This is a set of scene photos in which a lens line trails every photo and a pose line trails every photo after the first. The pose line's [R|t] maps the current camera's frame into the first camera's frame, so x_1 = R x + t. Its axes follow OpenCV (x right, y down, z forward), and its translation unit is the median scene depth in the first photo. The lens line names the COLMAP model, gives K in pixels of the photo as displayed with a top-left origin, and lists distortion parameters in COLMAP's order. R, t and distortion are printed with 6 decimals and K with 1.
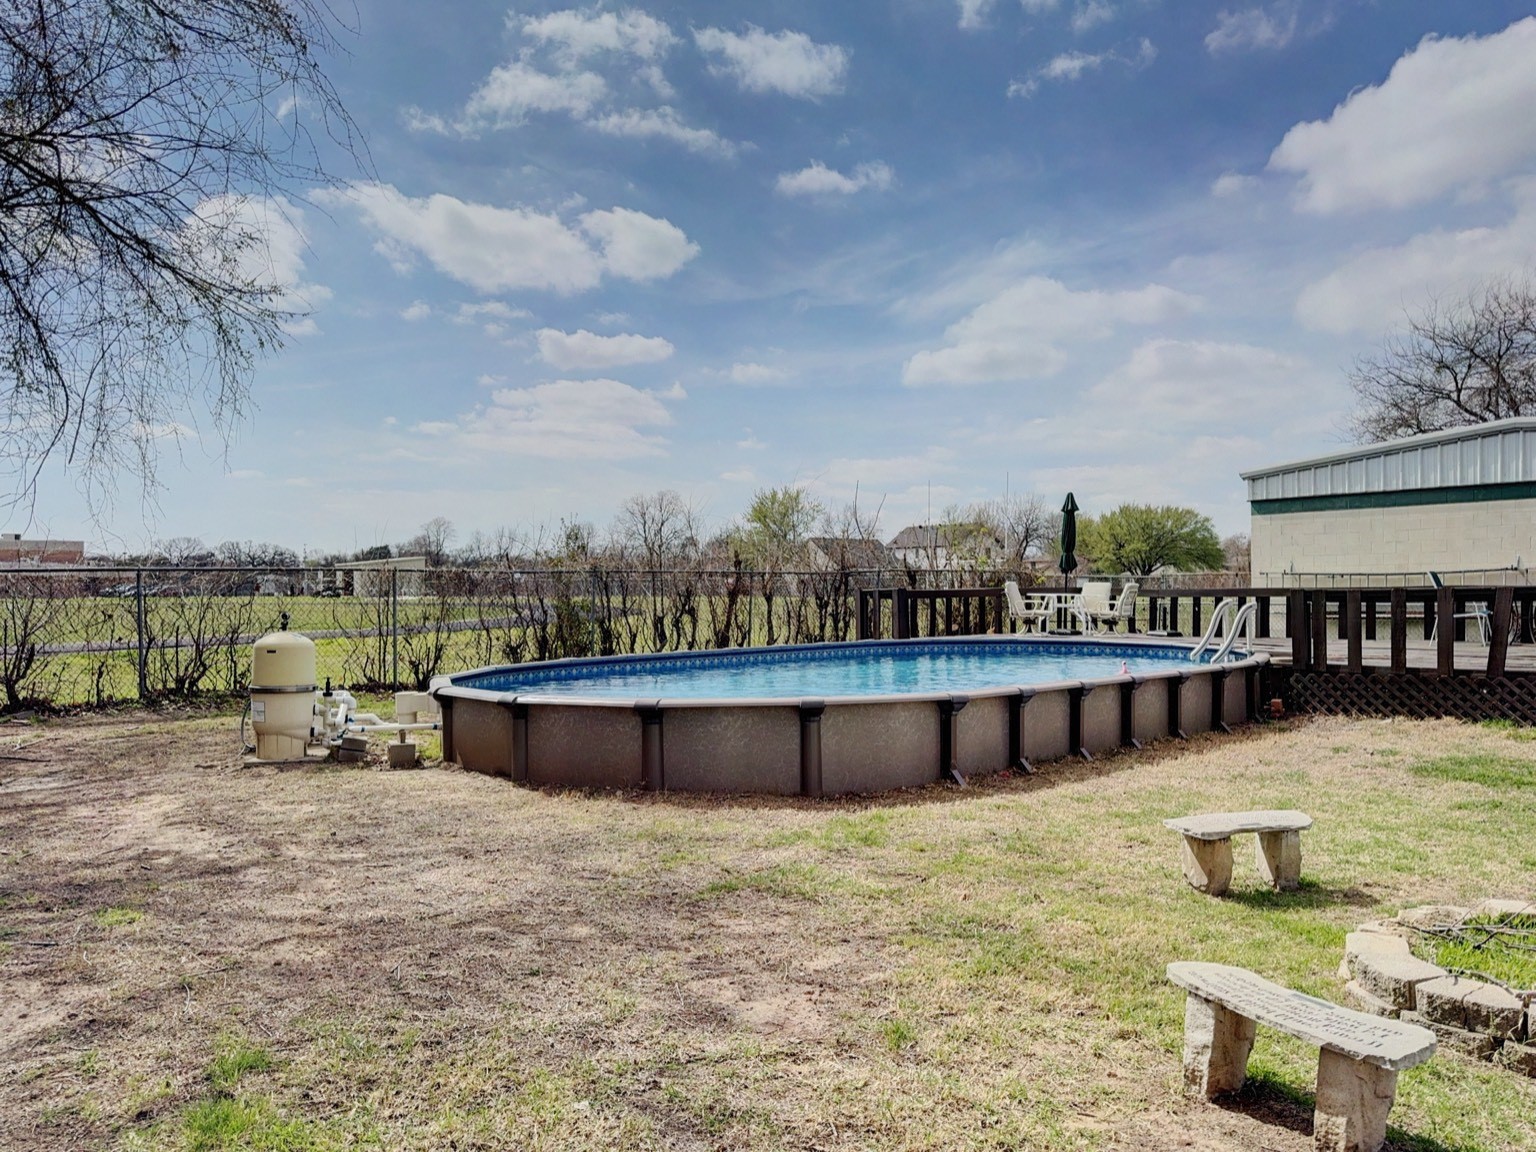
lens RADIAL K [[1075.7, 0, 768.0], [0, 1075.7, 576.0], [0, 0, 1]] dist [-0.004101, 0.002011]
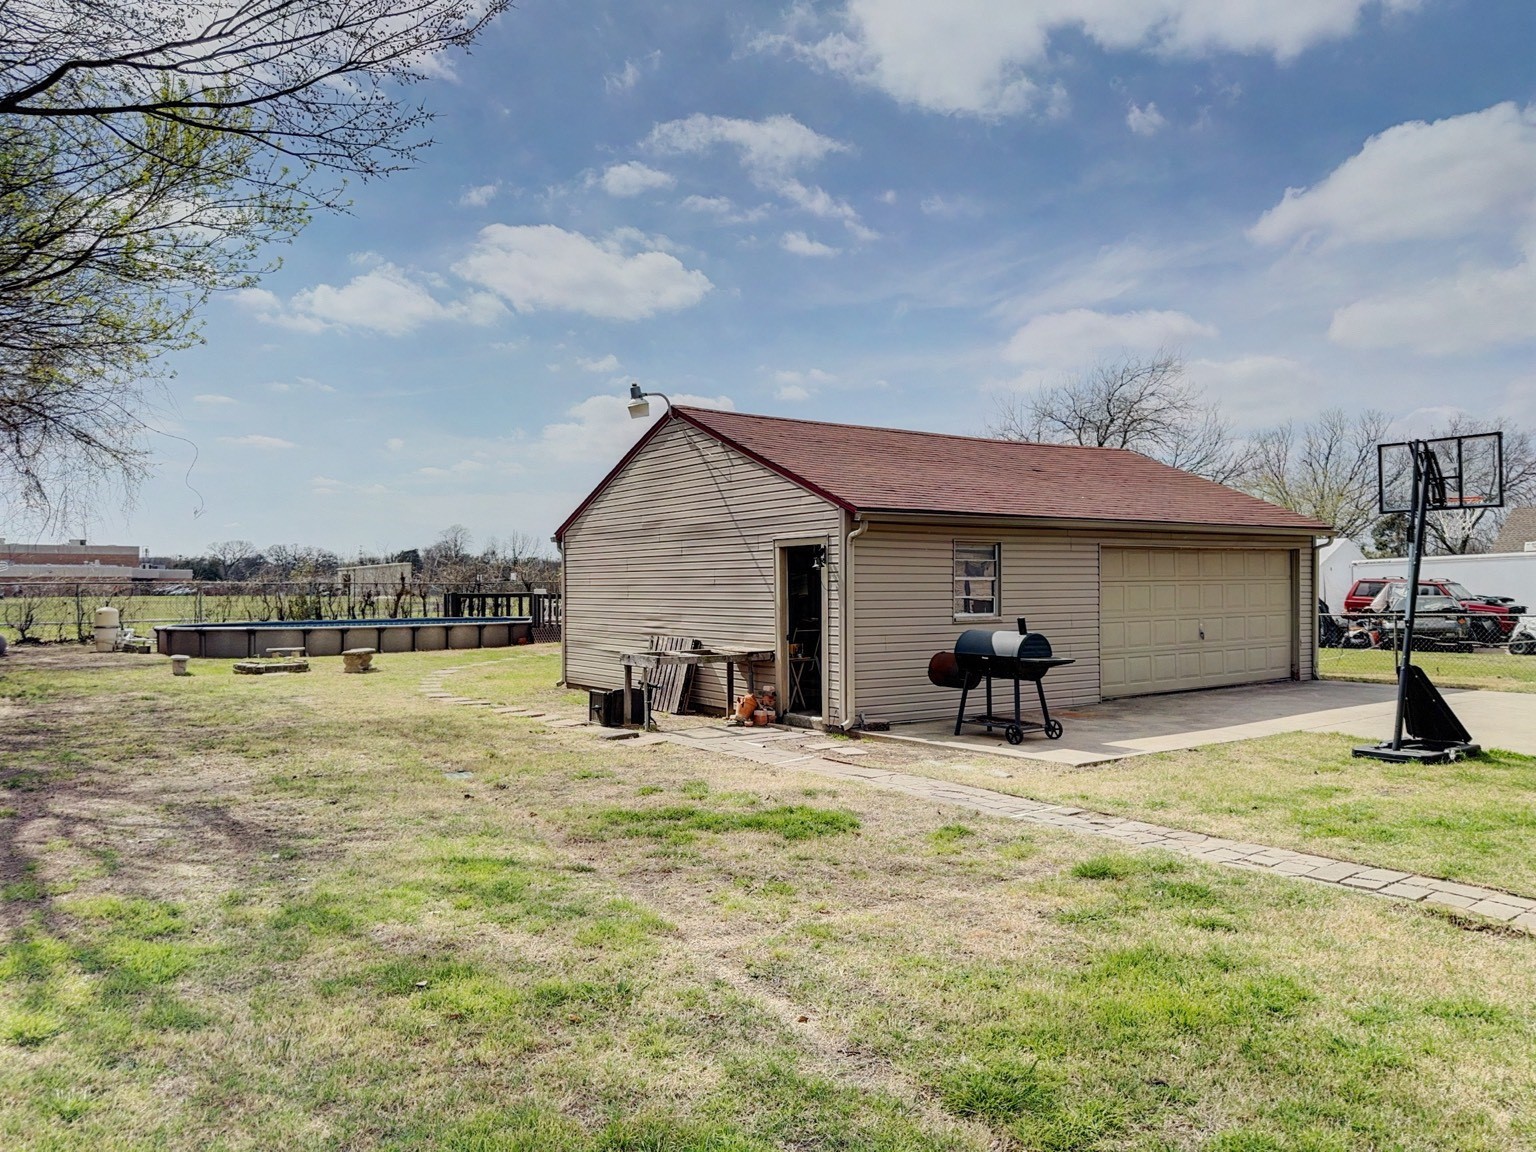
lens RADIAL K [[1075.7, 0, 768.0], [0, 1075.7, 576.0], [0, 0, 1]] dist [-0.004101, 0.002011]
pose [[0.998820, 0.002281, -0.048519, 0.838292], [-0.002327, 0.999997, -0.000896, -0.020157], [0.048516, 0.001008, 0.998822, -1.028693]]
